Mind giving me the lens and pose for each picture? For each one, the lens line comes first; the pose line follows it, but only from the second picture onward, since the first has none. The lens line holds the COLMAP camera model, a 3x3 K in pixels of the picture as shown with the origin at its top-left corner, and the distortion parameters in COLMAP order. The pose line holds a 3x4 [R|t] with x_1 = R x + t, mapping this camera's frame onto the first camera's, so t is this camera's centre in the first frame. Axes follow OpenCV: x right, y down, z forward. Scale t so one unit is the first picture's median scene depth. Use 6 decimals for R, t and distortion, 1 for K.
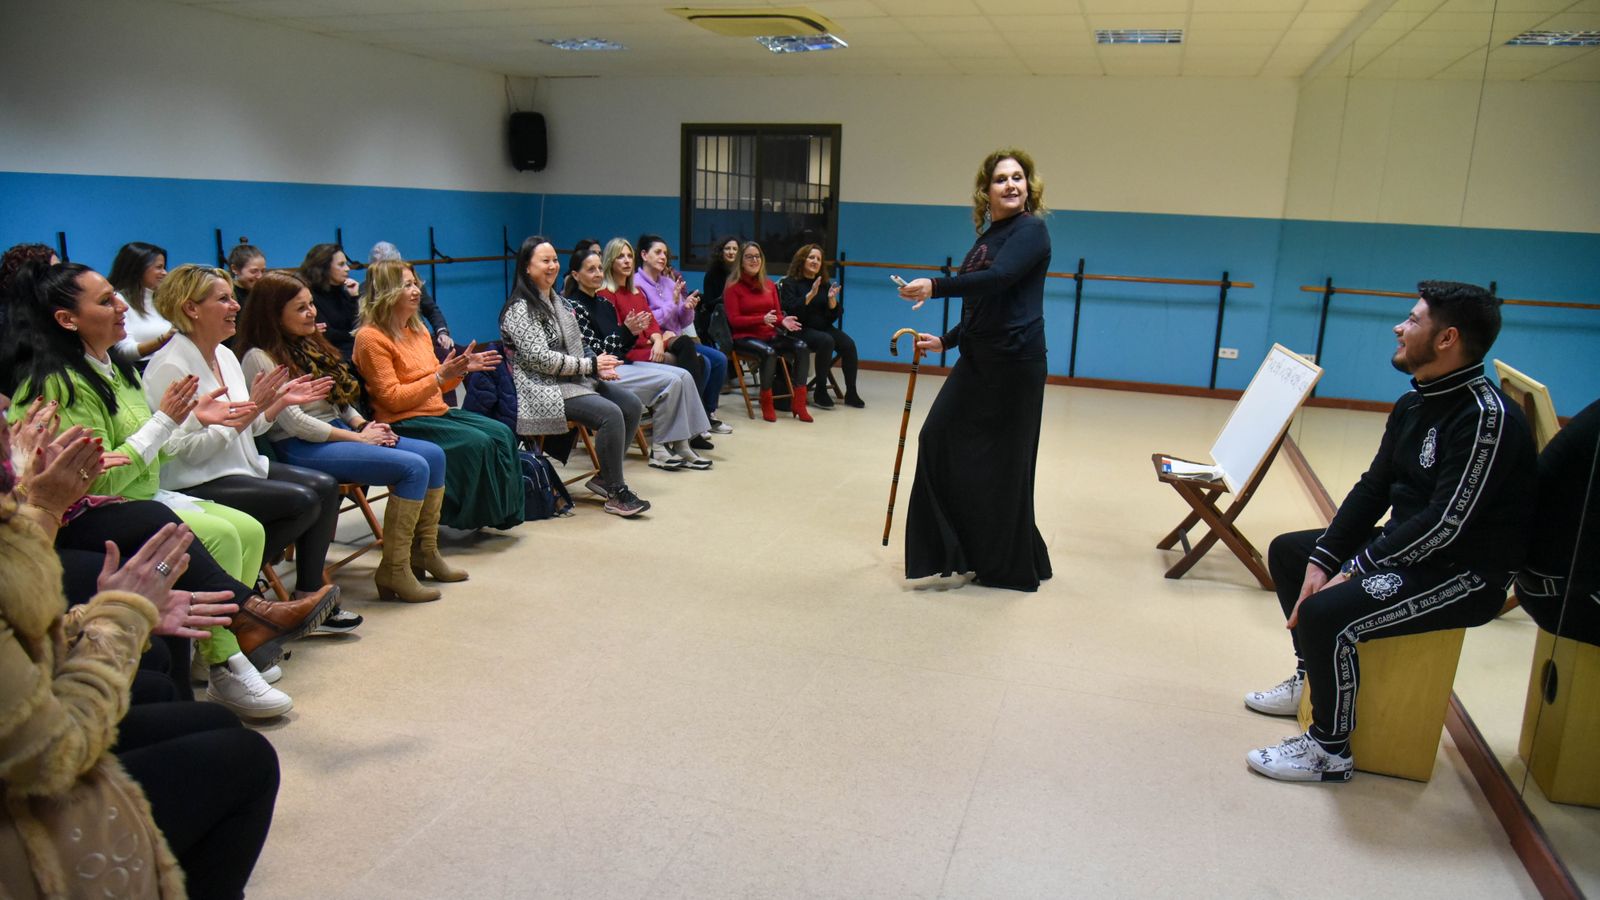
lens RADIAL K [[1046.6, 0, 774.4], [0, 1046.6, 447.1], [0, 0, 1]] dist [-0.006738, -0.051349]
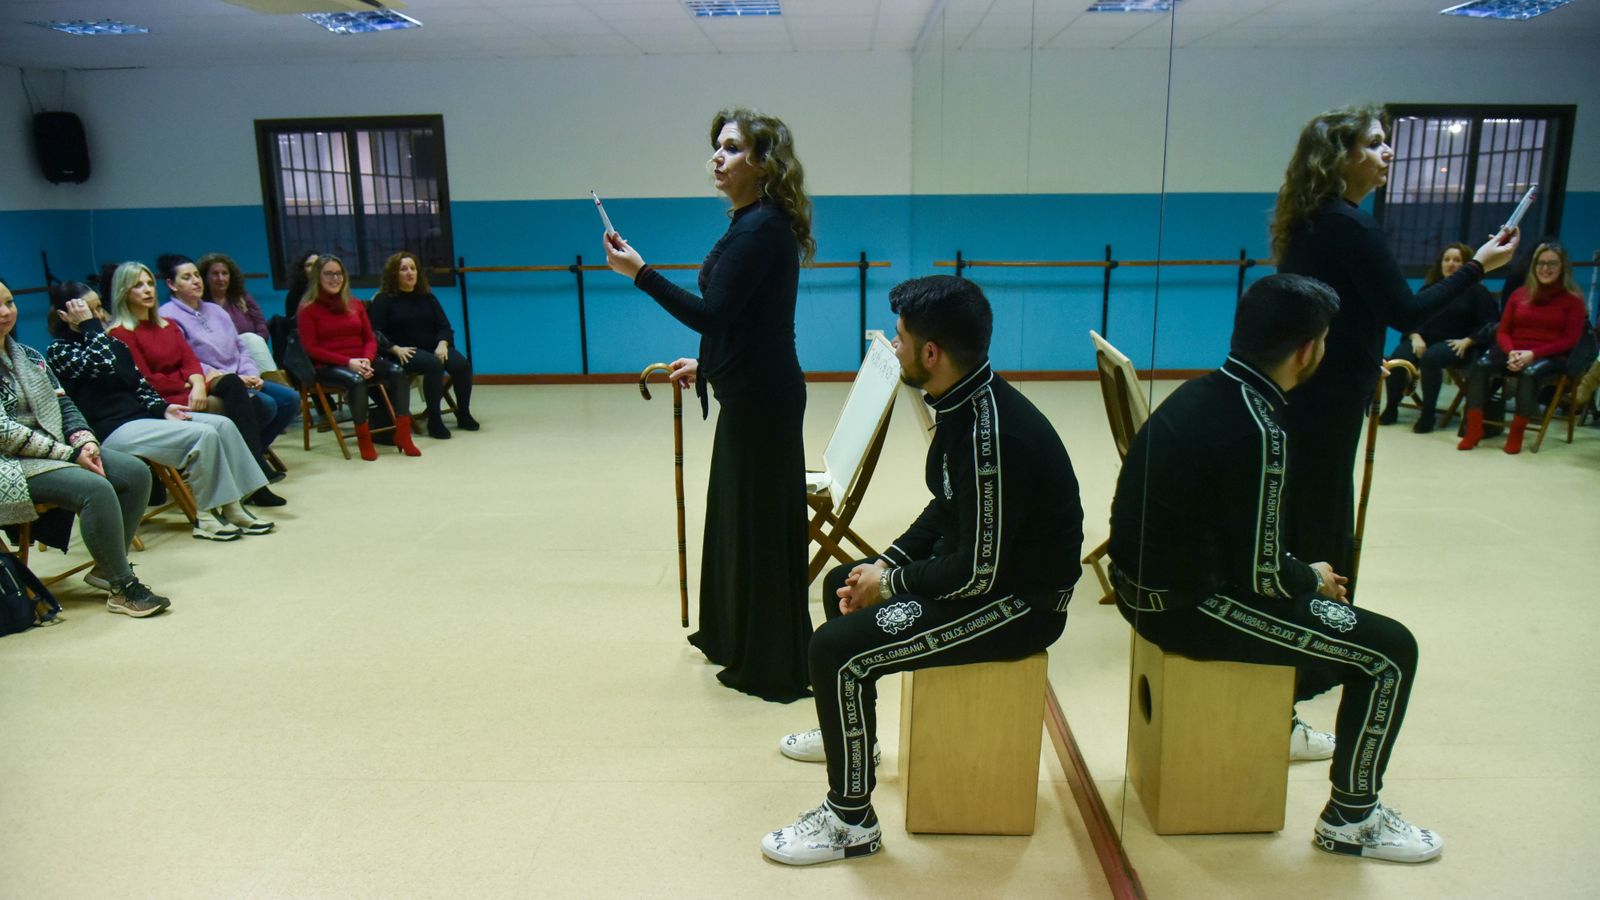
lens RADIAL K [[1078.5, 0, 804.6], [0, 1078.5, 466.3], [0, 0, 1]] dist [-0.034675, 0.003997]
pose [[0.954961, -0.113918, 0.273994, 0.106265], [0.107828, 0.993472, 0.037235, -0.015544], [-0.276447, -0.006013, 0.961010, 0.052232]]
